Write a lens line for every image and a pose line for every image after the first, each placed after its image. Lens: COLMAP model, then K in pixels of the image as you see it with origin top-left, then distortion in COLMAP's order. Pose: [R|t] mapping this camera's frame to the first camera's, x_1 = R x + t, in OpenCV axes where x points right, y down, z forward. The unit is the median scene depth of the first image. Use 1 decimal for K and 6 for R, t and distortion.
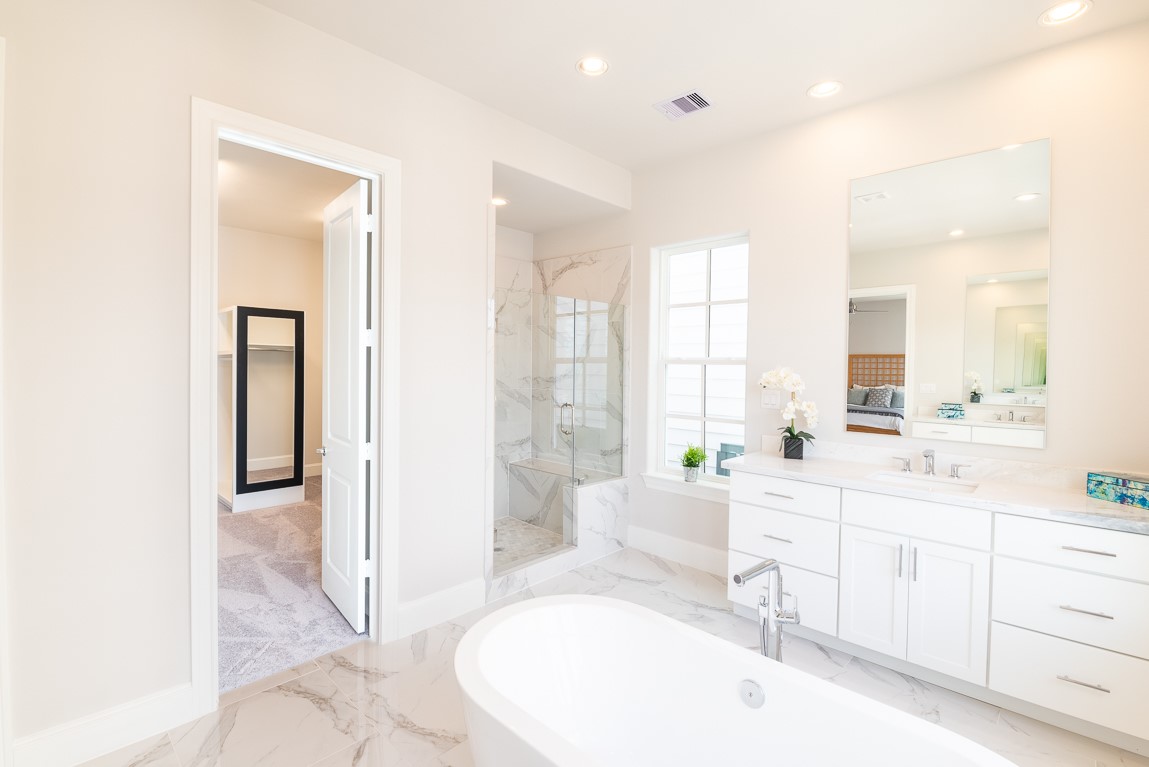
lens RADIAL K [[527.0, 0, 577.2], [0, 527.0, 377.7], [0, 0, 1]] dist [-0.010291, -0.002133]
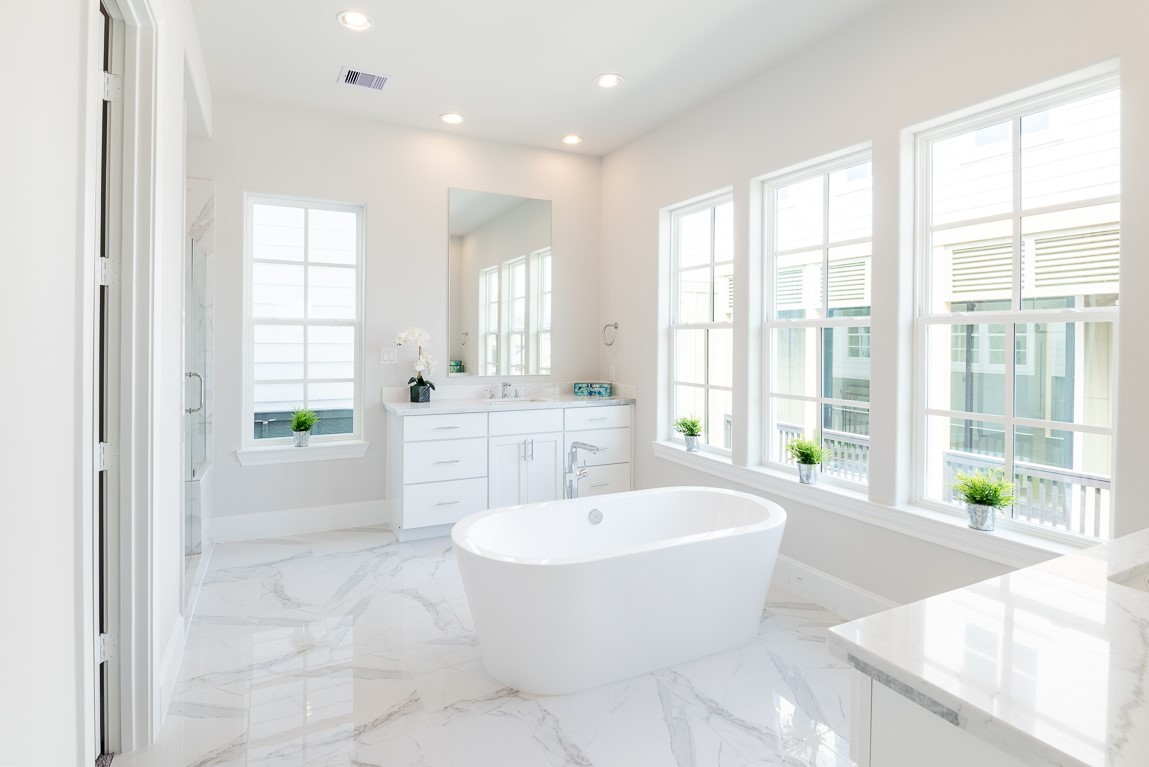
lens RADIAL K [[574.9, 0, 558.4], [0, 574.9, 347.2], [0, 0, 1]] dist [-0.000850, -0.000133]
pose [[0.334348, -0.019807, 0.942241, -1.079838], [0.019273, 0.999714, 0.014176, 0.016661], [-0.942252, 0.013420, 0.334635, 0.351809]]
